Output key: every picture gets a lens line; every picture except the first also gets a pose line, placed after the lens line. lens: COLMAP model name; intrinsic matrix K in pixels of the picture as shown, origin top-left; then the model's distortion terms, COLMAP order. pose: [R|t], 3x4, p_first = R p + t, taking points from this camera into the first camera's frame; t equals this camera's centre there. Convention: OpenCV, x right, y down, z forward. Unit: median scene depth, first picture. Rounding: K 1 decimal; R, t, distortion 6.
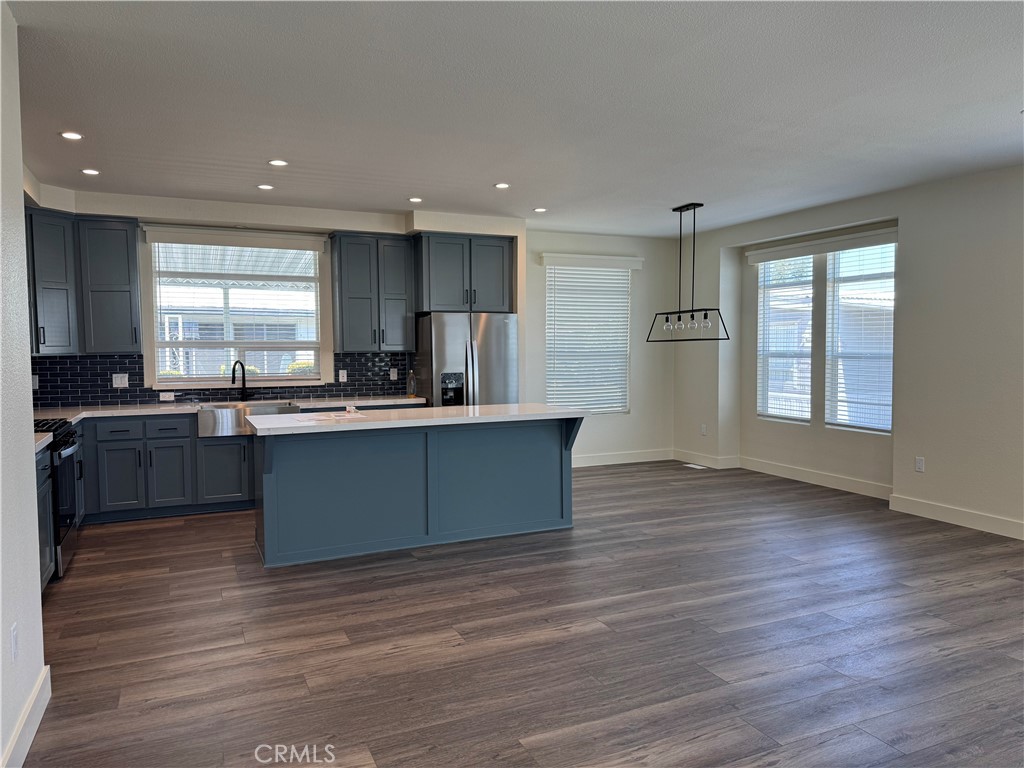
lens RADIAL K [[717.9, 0, 511.3], [0, 717.9, 384.3], [0, 0, 1]] dist [-0.004355, -0.001354]
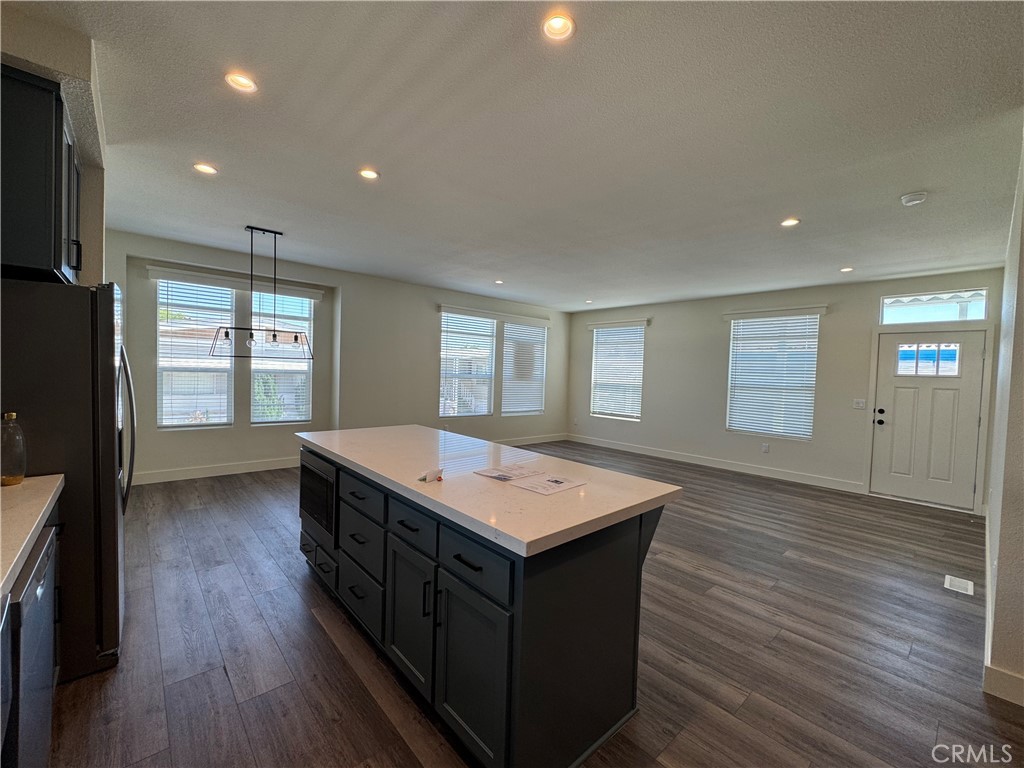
lens RADIAL K [[422.8, 0, 511.2], [0, 422.8, 385.9], [0, 0, 1]] dist [-0.007831, 0.000340]
pose [[-0.295435, -0.042564, 0.954414, -0.455383], [0.019232, 0.998540, 0.050485, -0.044999], [-0.955169, 0.033271, -0.294185, 0.831365]]
